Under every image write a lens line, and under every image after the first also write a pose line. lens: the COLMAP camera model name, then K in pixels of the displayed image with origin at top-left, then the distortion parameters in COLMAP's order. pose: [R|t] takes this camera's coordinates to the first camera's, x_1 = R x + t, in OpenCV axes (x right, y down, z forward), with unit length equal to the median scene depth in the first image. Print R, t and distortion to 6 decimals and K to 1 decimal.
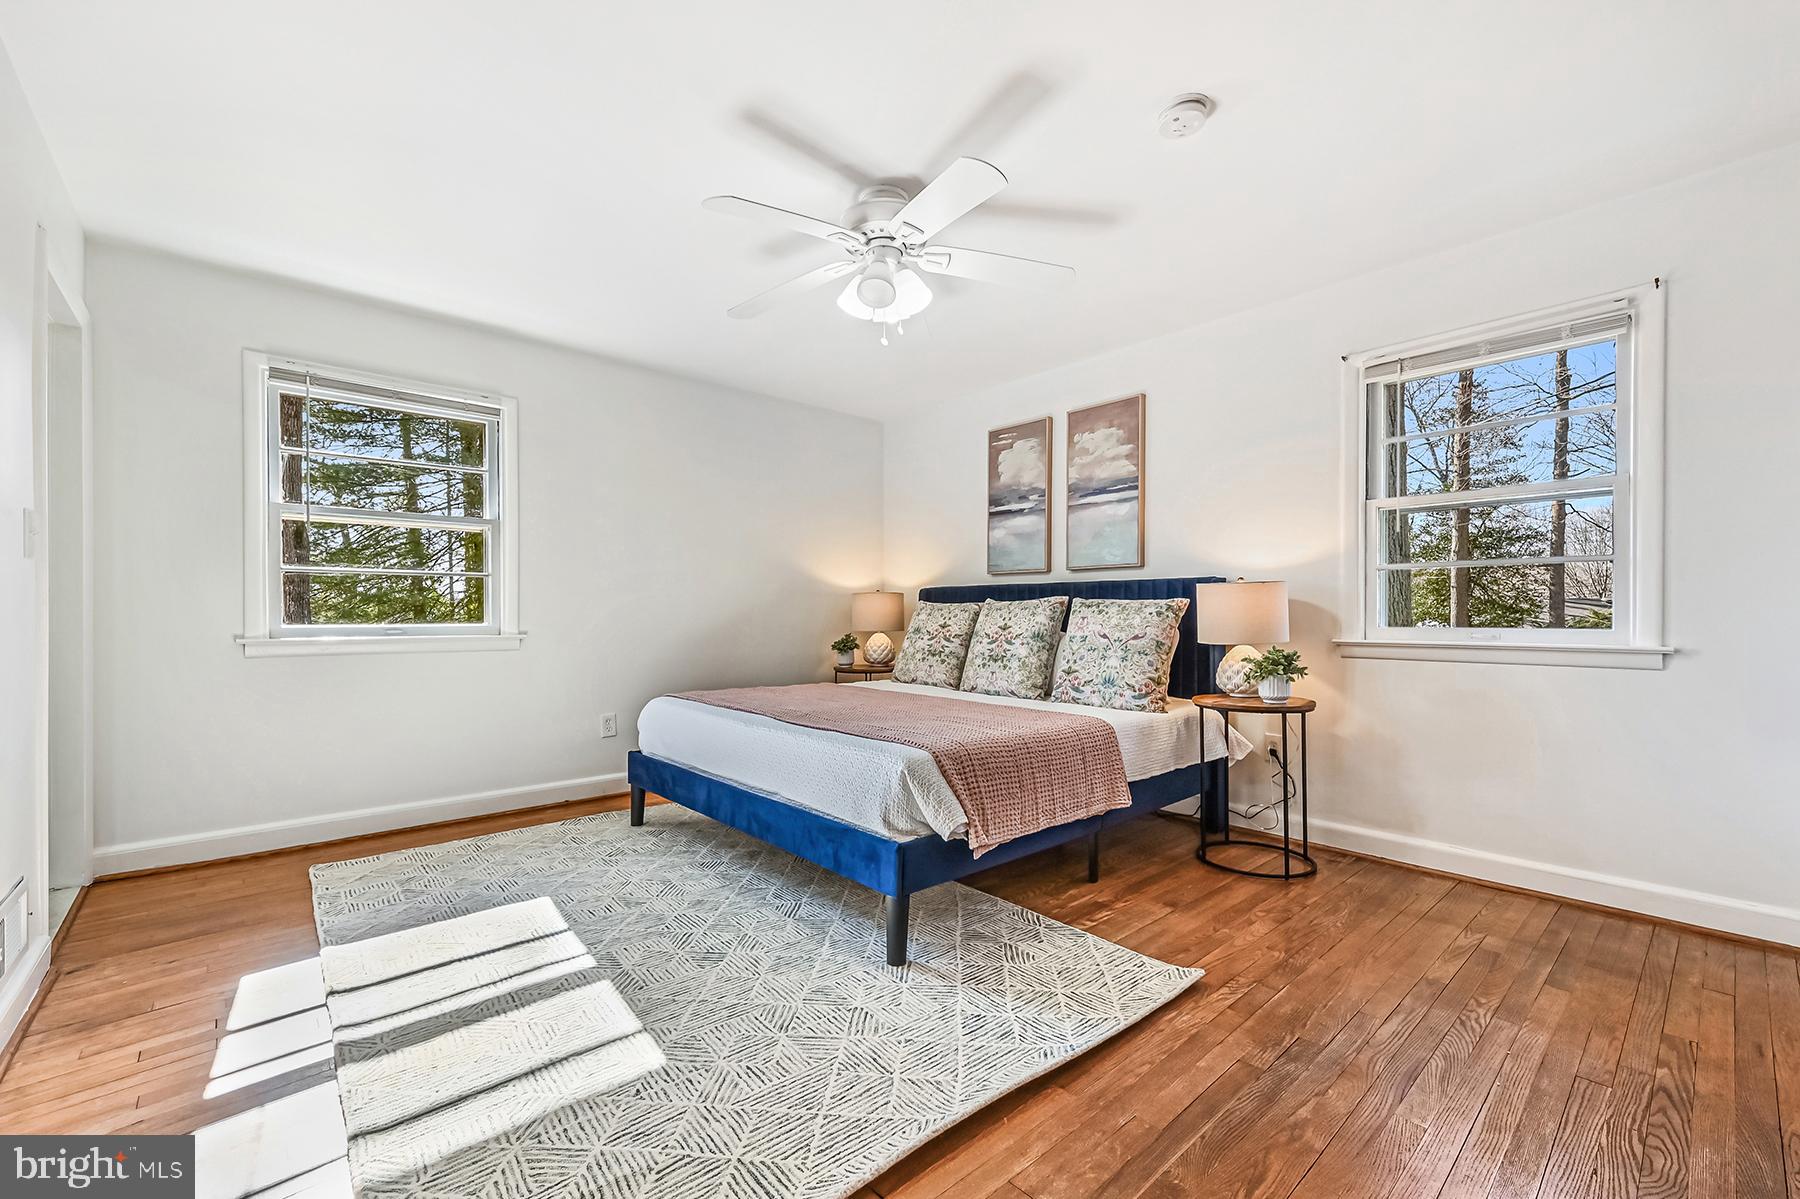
lens RADIAL K [[730.9, 0, 881.6], [0, 730.9, 609.4], [0, 0, 1]] dist [-0.013145, -0.000350]
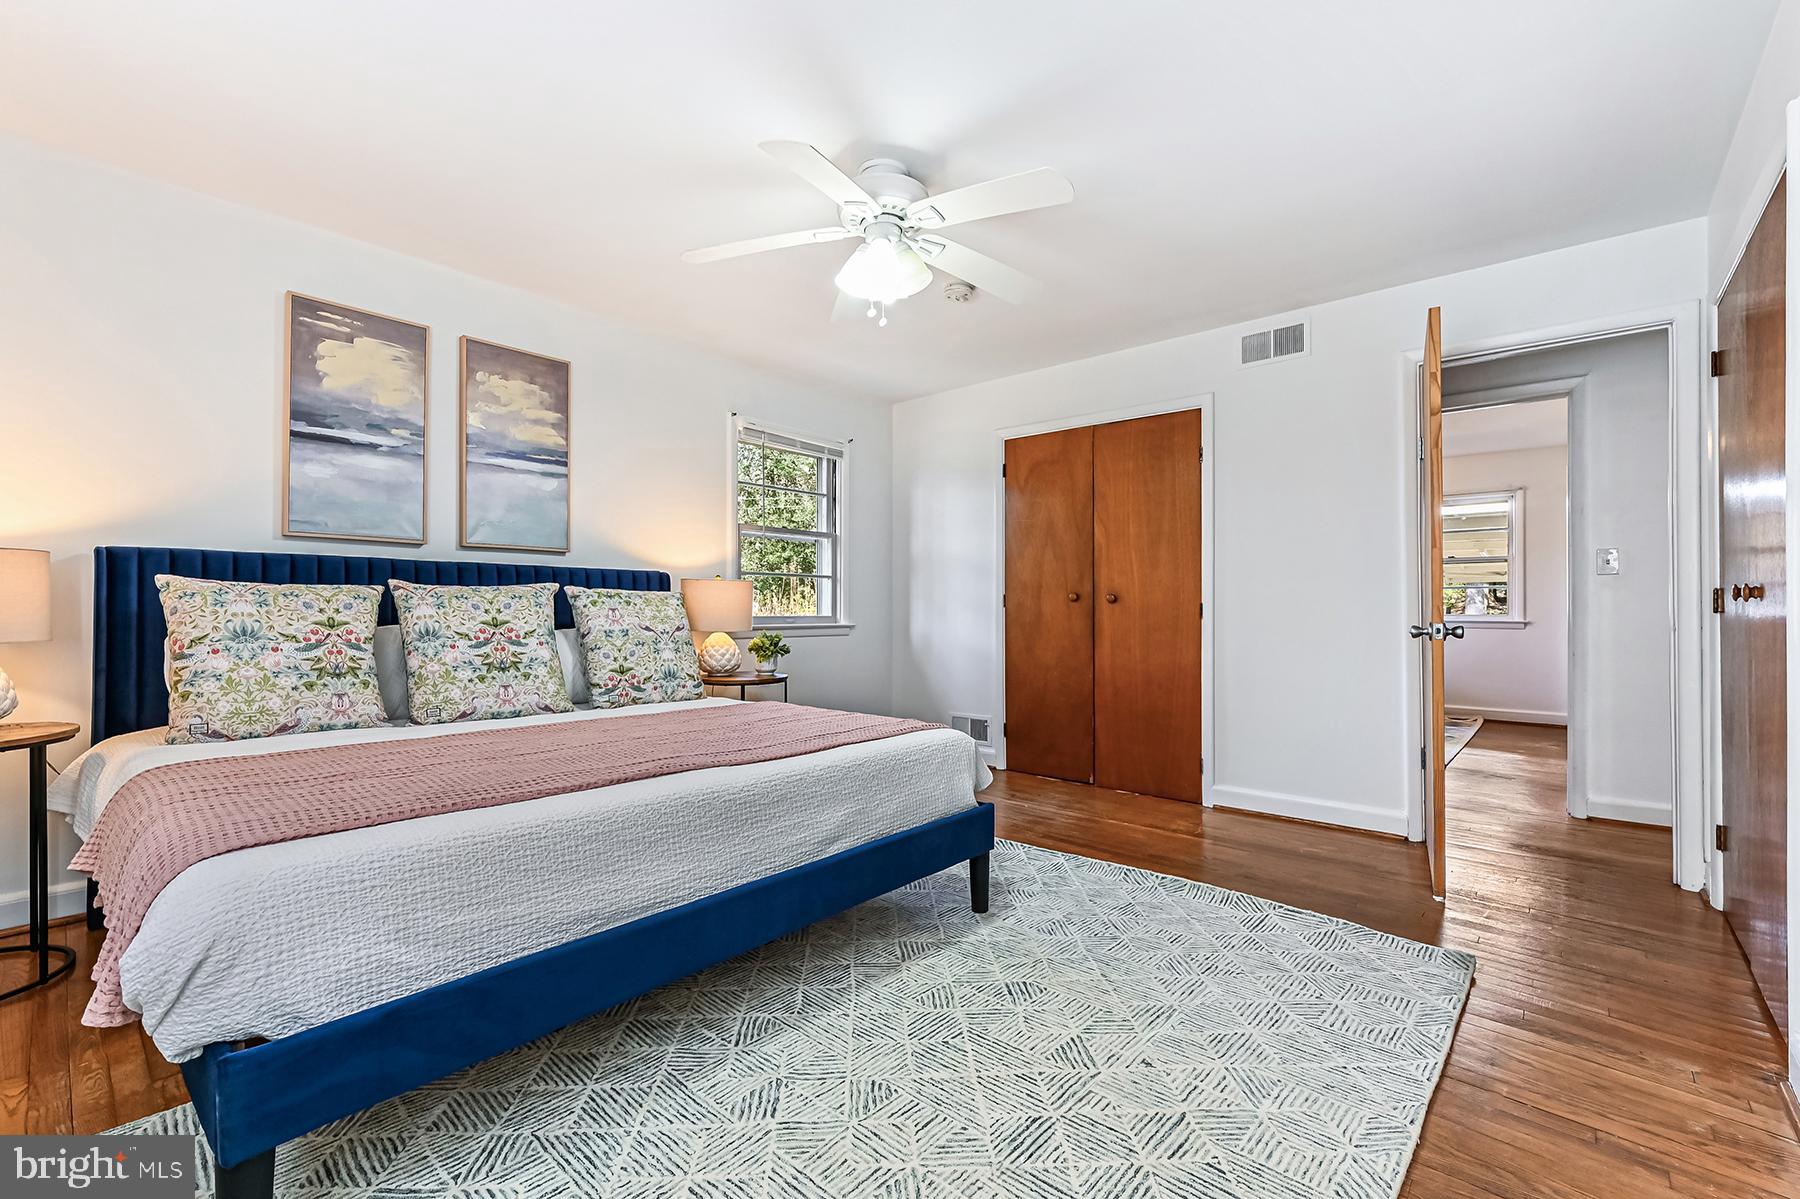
lens RADIAL K [[770.6, 0, 897.3], [0, 770.6, 612.8], [0, 0, 1]] dist [-0.010294, 0.000253]
pose [[-0.140662, -0.009568, 0.990012, -0.640537], [-0.016055, 0.999844, 0.007382, 0.002476], [-0.989928, -0.014856, -0.140793, 0.716798]]
